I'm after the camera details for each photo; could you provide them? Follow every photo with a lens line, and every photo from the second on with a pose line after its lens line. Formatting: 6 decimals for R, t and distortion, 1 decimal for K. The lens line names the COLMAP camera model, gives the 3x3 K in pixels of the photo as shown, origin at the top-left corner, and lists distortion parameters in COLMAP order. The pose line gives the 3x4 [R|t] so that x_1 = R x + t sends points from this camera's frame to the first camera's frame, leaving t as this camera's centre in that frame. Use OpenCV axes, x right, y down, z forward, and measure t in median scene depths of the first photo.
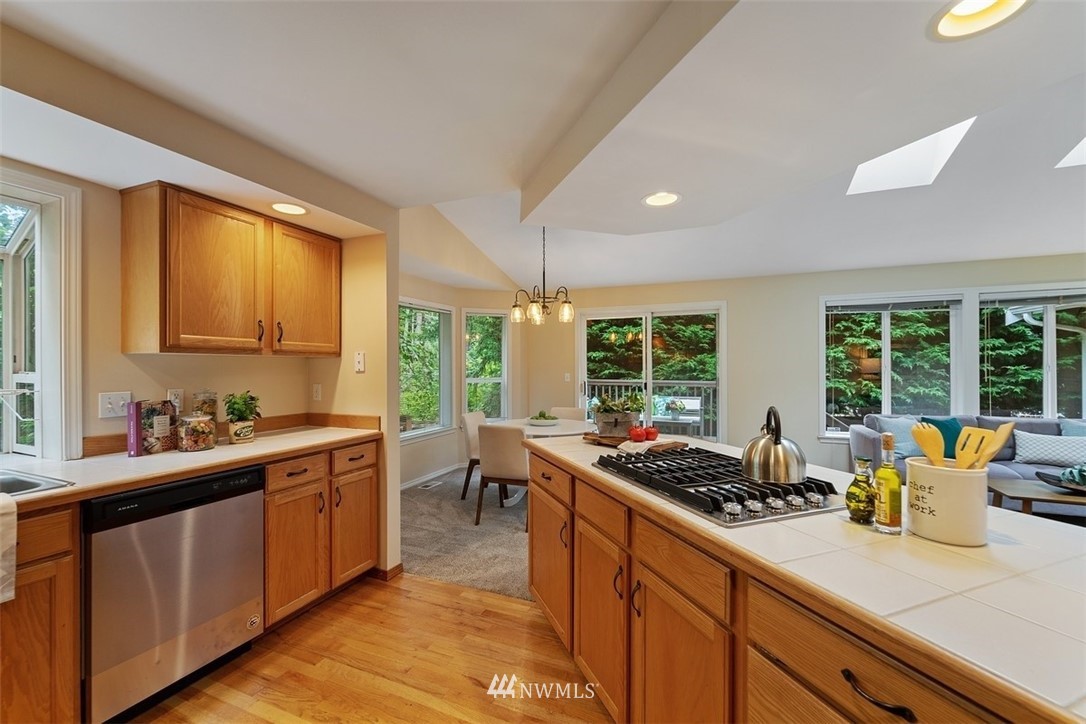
lens RADIAL K [[440.6, 0, 543.9], [0, 440.6, 364.8], [0, 0, 1]] dist [0.002593, -0.000035]
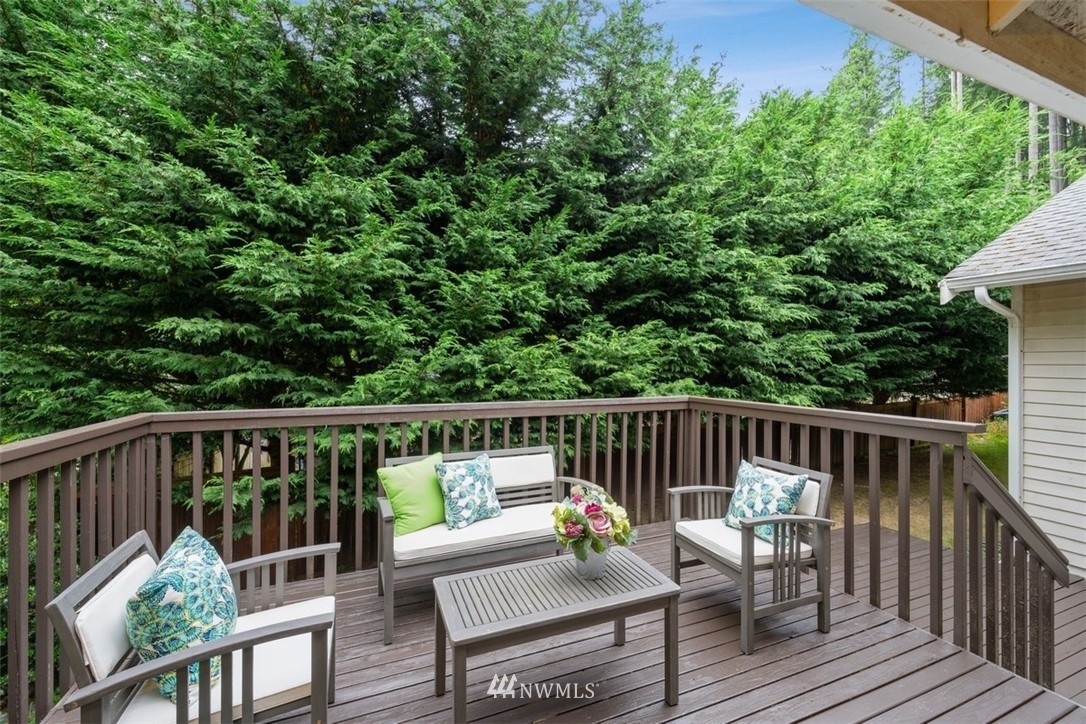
lens RADIAL K [[440.6, 0, 545.5], [0, 440.6, 364.8], [0, 0, 1]] dist [0.002593, -0.000035]
pose [[0.715704, -0.000584, 0.698404, 0.075581], [-0.003221, 0.999986, 0.004137, 0.002384], [-0.698397, -0.005210, 0.715692, 0.579691]]
